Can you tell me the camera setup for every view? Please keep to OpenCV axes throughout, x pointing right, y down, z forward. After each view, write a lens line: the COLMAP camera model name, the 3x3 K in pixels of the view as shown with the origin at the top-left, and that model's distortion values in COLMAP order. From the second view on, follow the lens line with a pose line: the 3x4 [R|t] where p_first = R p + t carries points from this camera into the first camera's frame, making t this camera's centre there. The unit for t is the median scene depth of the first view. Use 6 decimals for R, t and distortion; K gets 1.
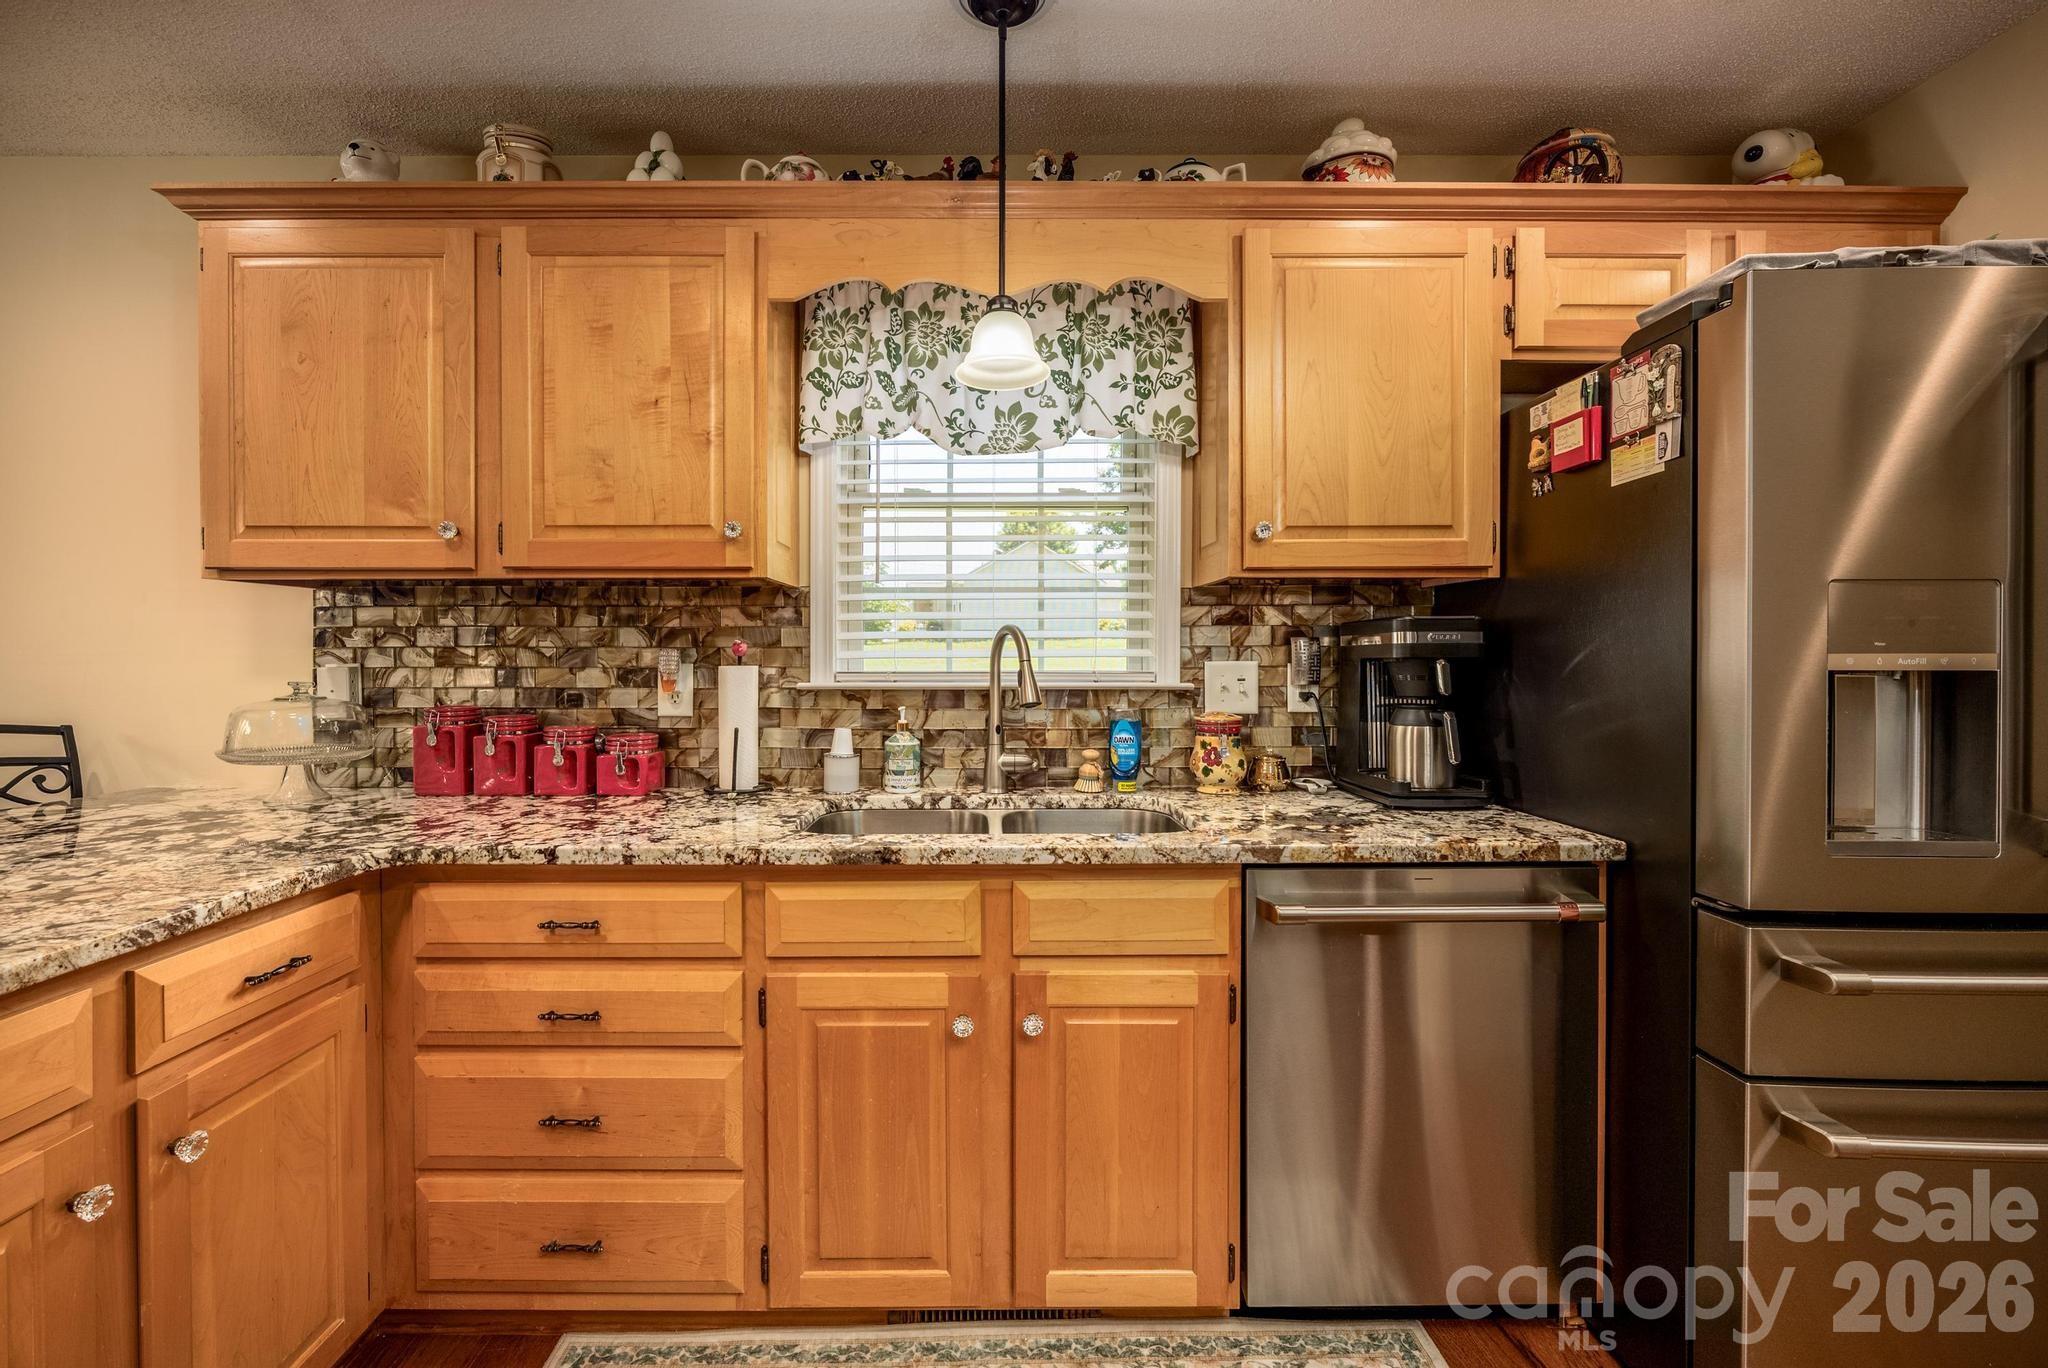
lens RADIAL K [[845.4, 0, 989.9], [0, 845.4, 658.6], [0, 0, 1]] dist [-0.003329, -0.000330]
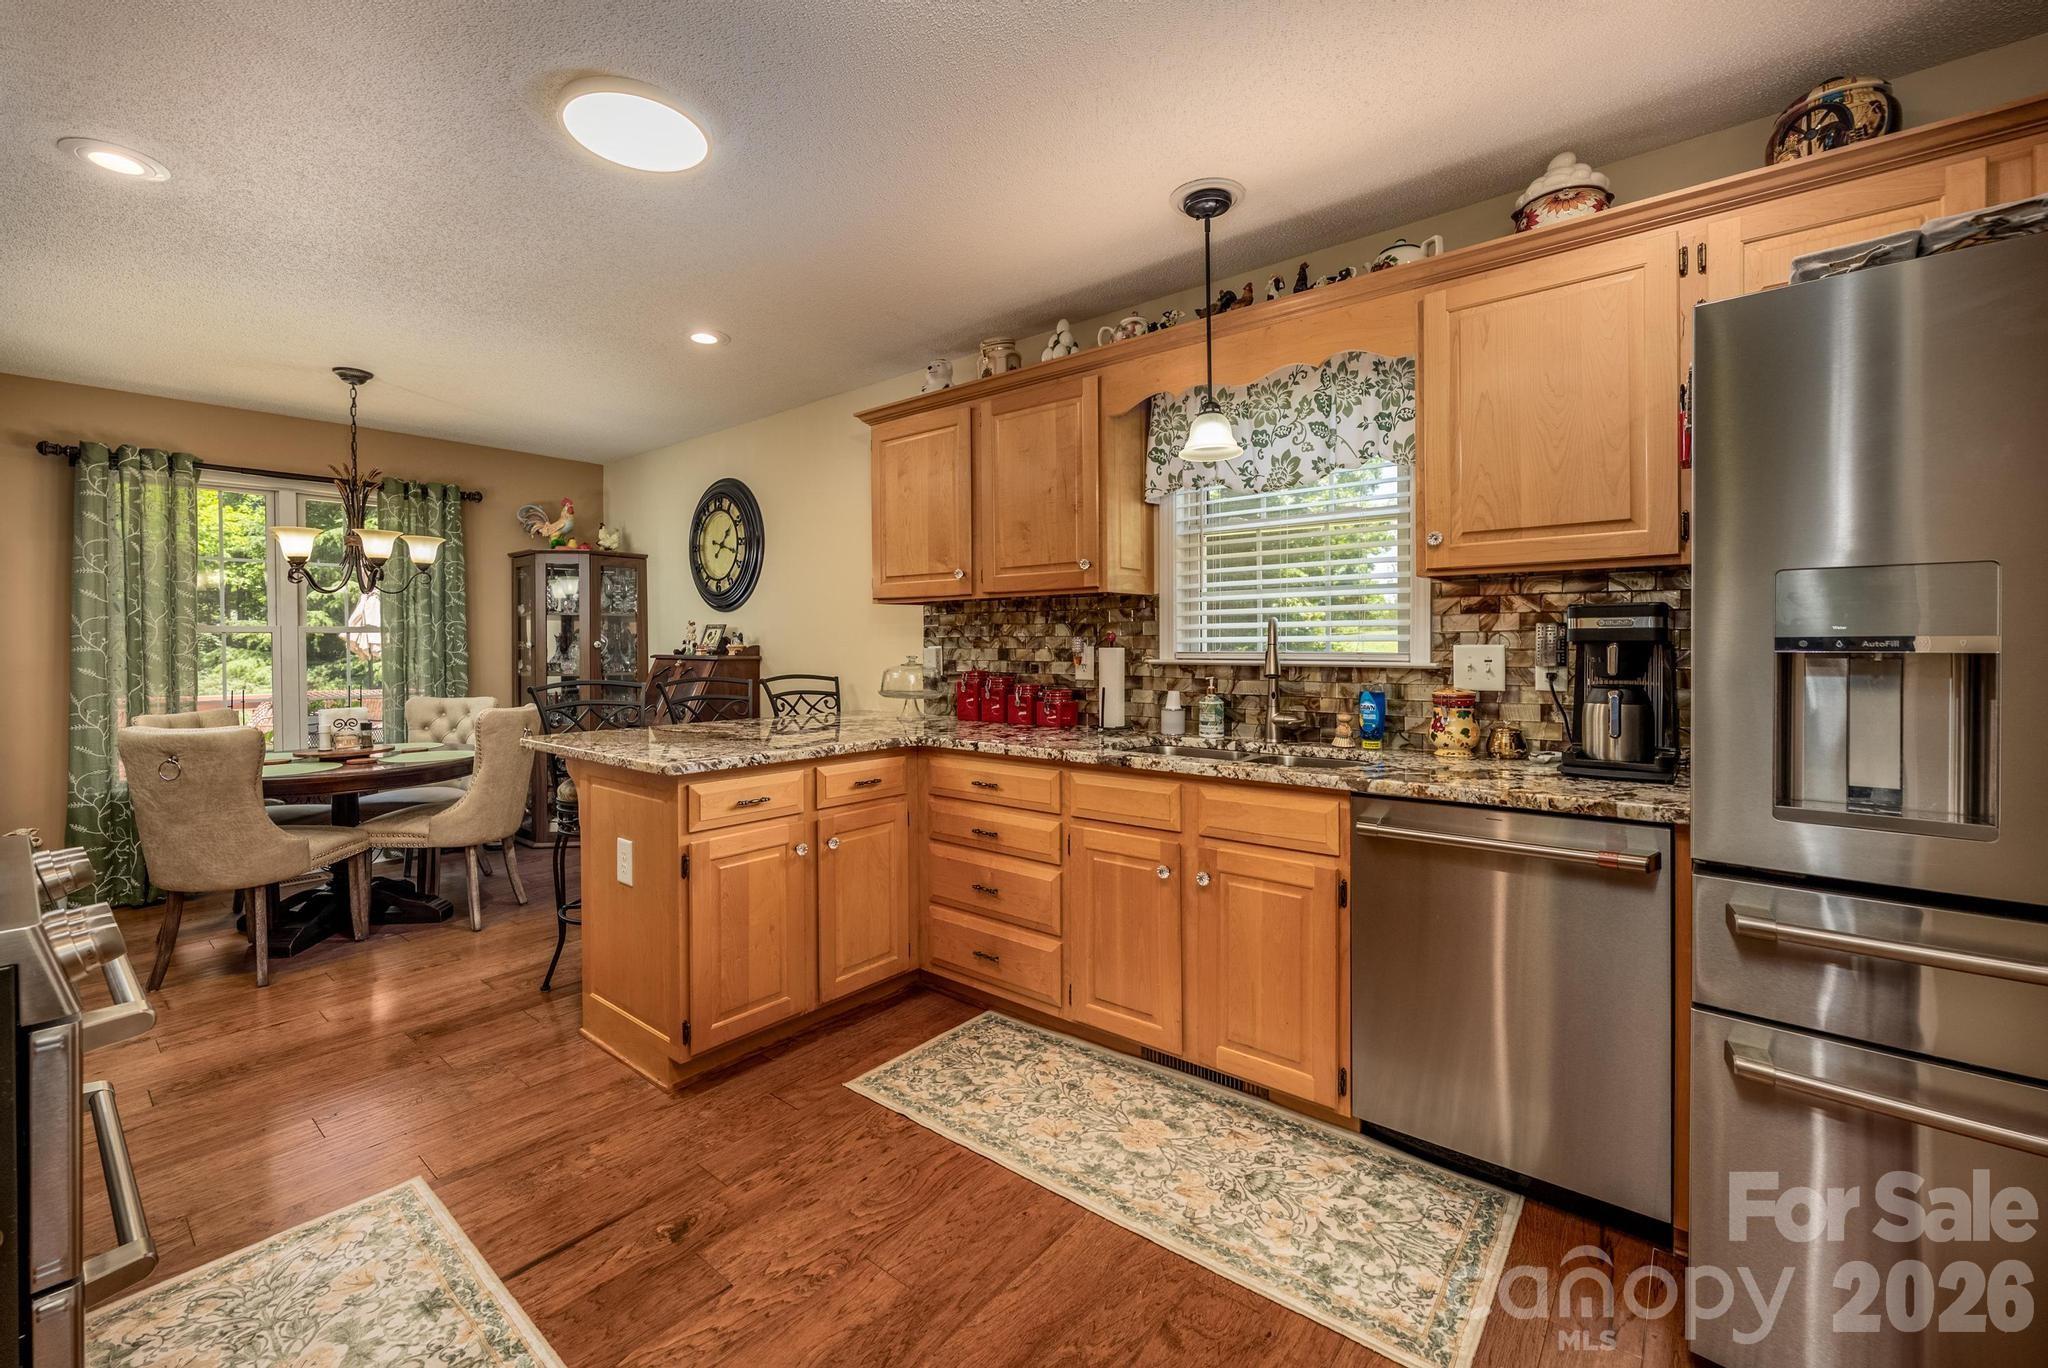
lens RADIAL K [[844.1, 0, 1028.6], [0, 844.1, 644.3], [0, 0, 1]] dist [0.001098, 0.000467]
pose [[0.773430, -0.000898, -0.633882, 0.564310], [0.001850, 0.999998, 0.000840, 0.000464], [0.633880, -0.001823, 0.773430, -0.288716]]
